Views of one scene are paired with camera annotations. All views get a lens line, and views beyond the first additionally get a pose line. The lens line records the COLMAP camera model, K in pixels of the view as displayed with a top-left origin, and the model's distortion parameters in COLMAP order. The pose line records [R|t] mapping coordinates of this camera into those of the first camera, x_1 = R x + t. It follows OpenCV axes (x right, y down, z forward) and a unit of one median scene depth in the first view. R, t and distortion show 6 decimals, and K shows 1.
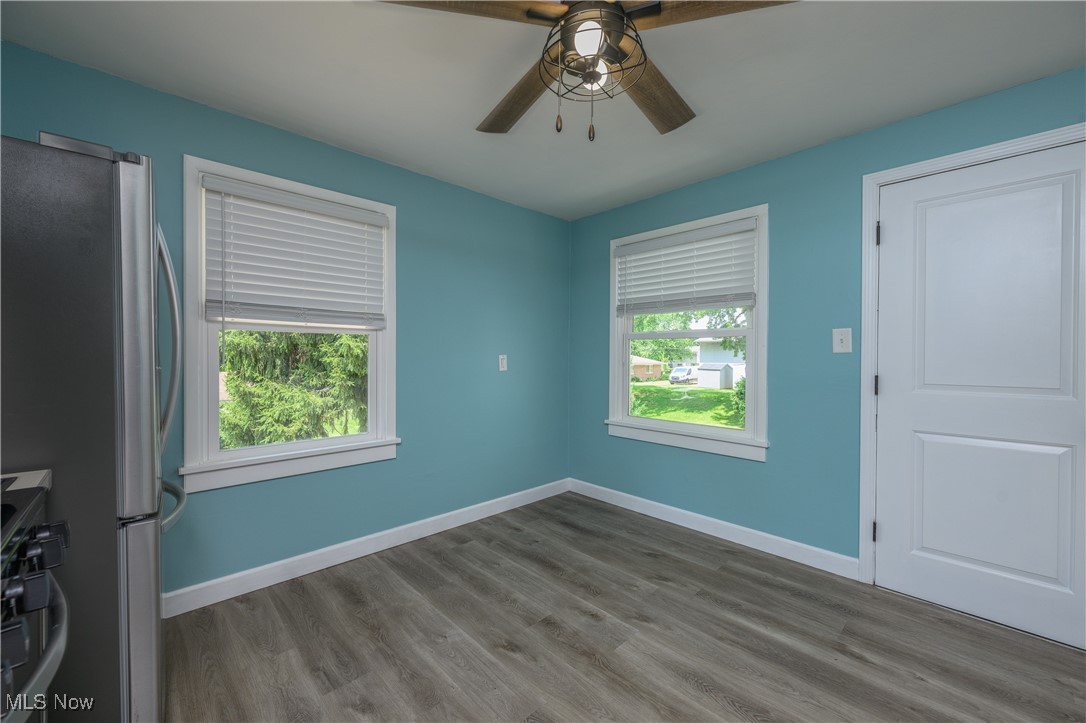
lens RADIAL K [[427.5, 0, 541.2], [0, 427.5, 359.8], [0, 0, 1]] dist [0.001337, 0.000278]
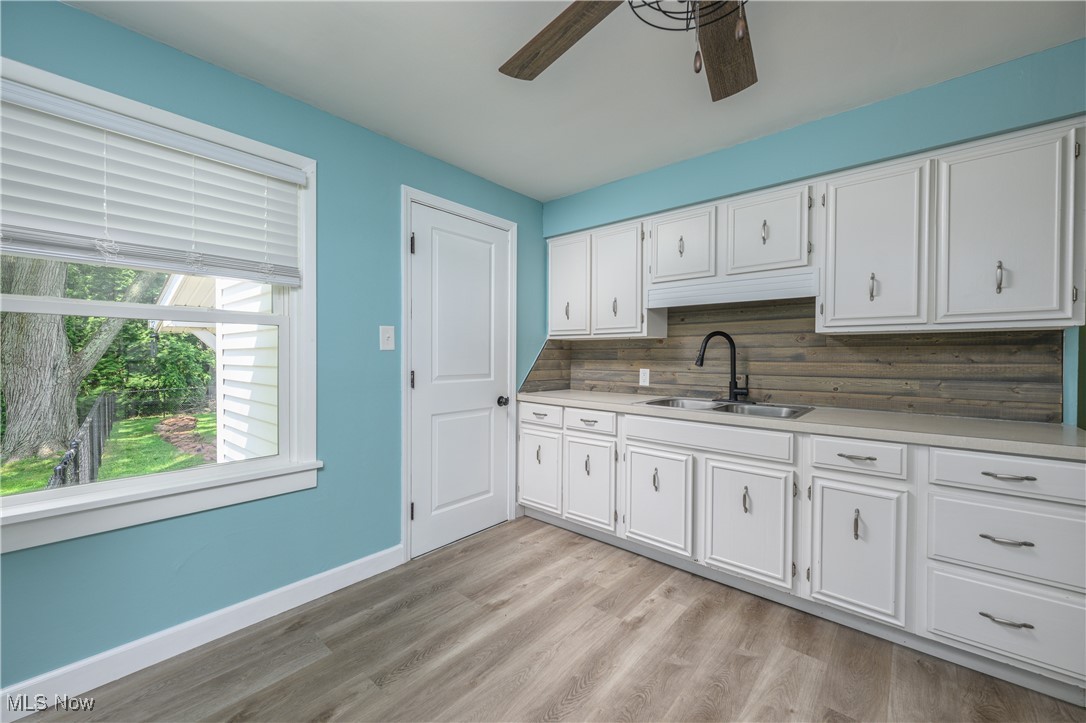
lens RADIAL K [[427.5, 0, 540.9], [0, 427.5, 360.6], [0, 0, 1]] dist [0.001337, 0.000278]
pose [[-0.092036, -0.012944, 0.995672, -0.354521], [0.005124, 0.999896, 0.013472, -0.003449], [-0.995743, 0.006342, -0.091960, 0.768206]]
